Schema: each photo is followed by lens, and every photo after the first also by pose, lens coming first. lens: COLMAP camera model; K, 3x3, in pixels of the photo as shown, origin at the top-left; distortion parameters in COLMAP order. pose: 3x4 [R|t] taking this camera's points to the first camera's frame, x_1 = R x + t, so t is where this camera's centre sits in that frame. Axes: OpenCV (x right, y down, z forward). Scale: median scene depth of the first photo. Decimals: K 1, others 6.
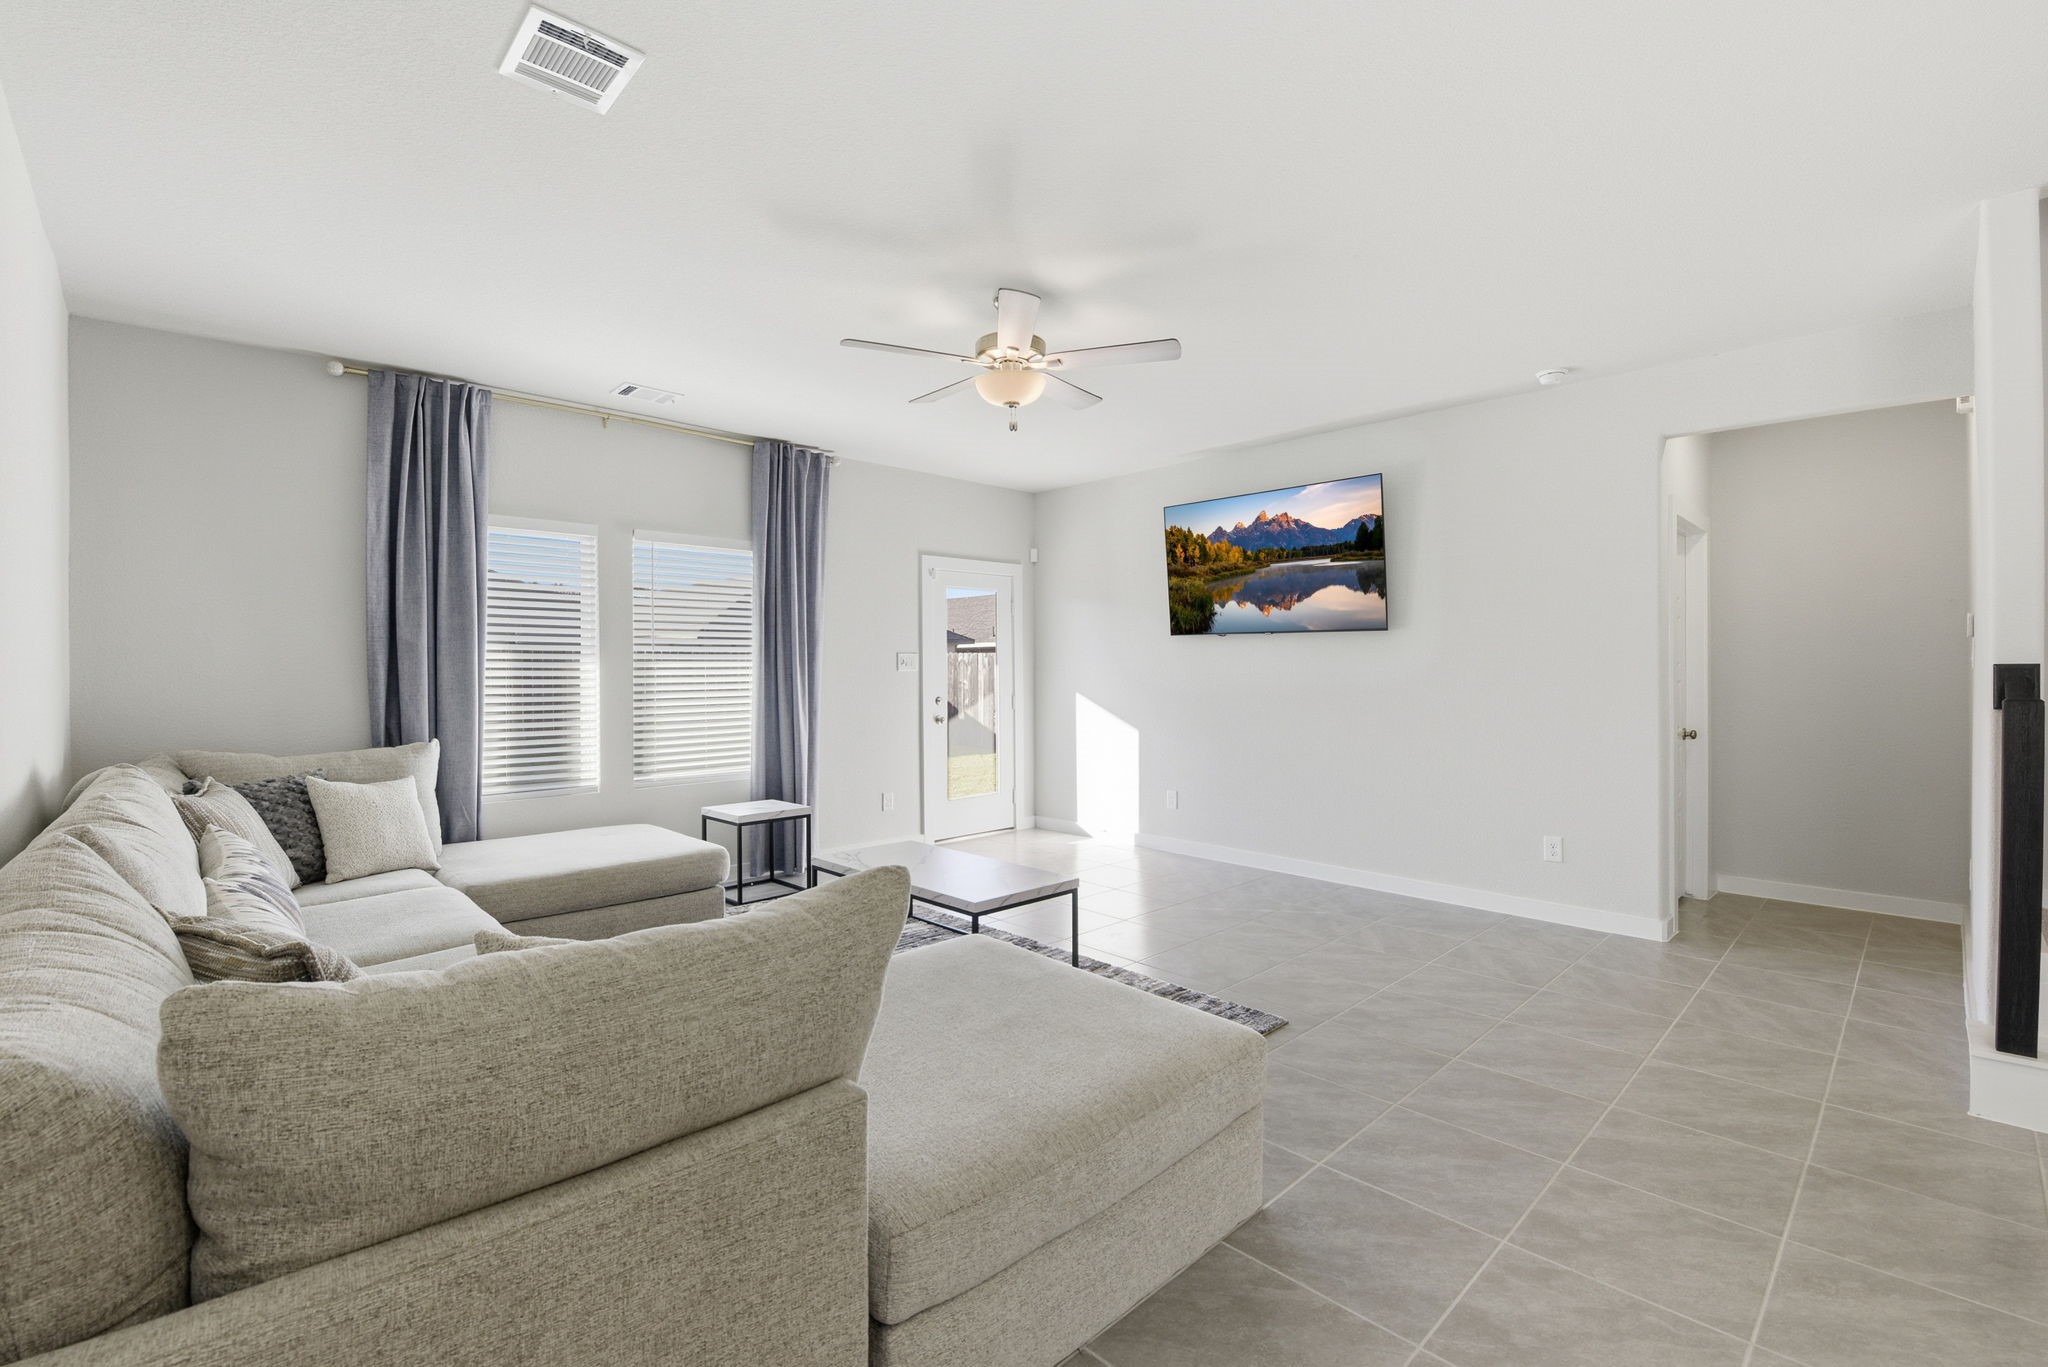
lens RADIAL K [[891.2, 0, 1022.9], [0, 891.2, 672.5], [0, 0, 1]] dist [-0.002750, -0.008217]
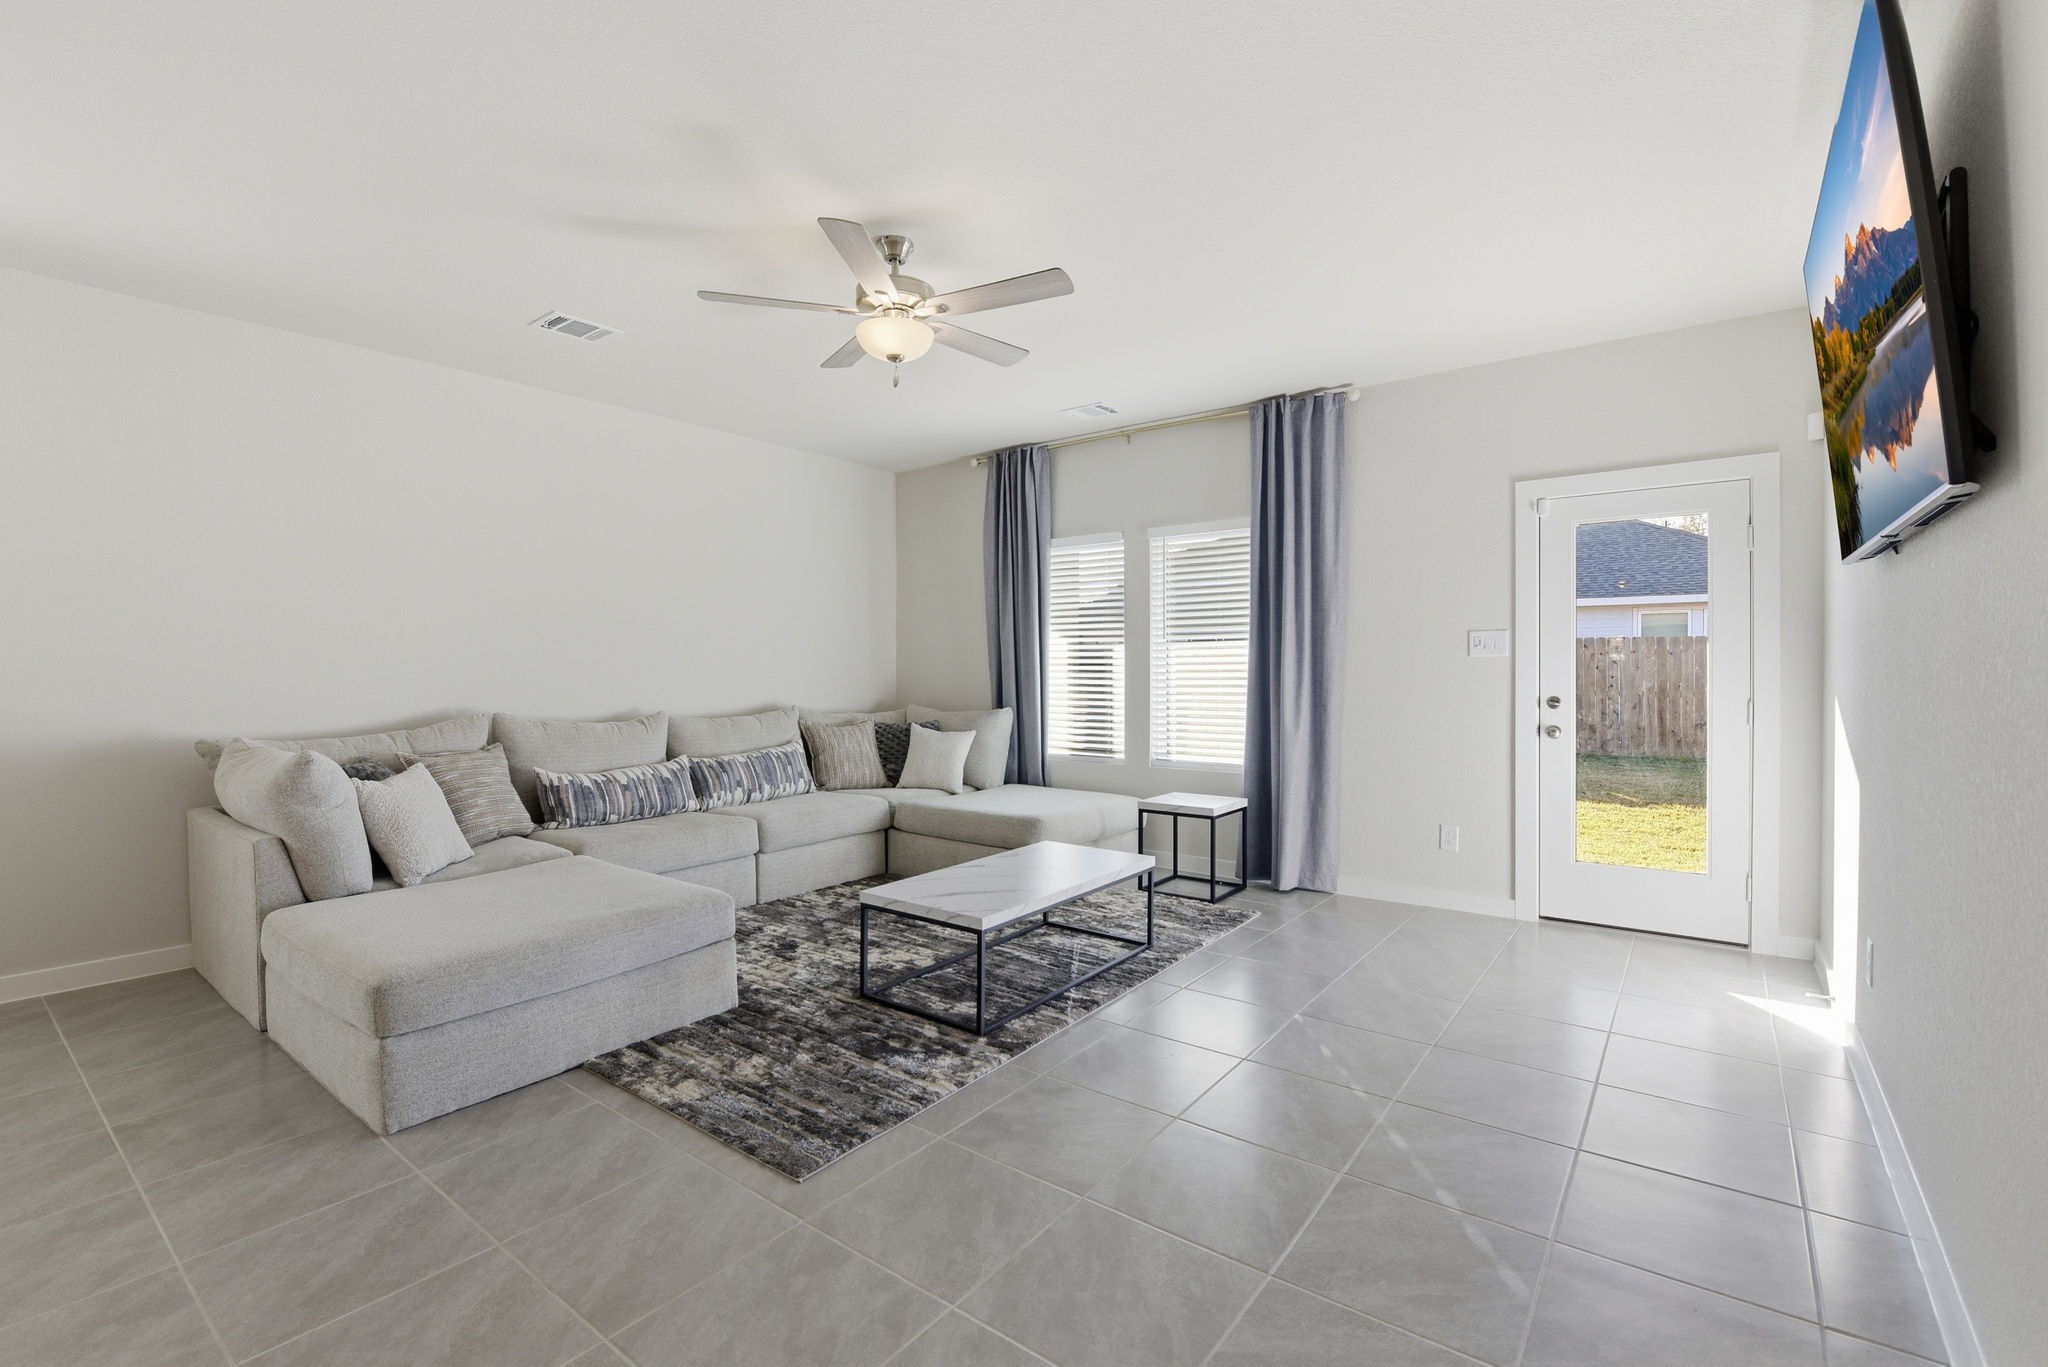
lens RADIAL K [[891.2, 0, 1022.9], [0, 891.2, 672.5], [0, 0, 1]] dist [-0.002750, -0.008217]
pose [[0.162553, 0.008624, -0.986662, 0.730511], [-0.000449, 0.999962, 0.008666, 0.007152], [0.986700, -0.000966, 0.162551, 0.795127]]
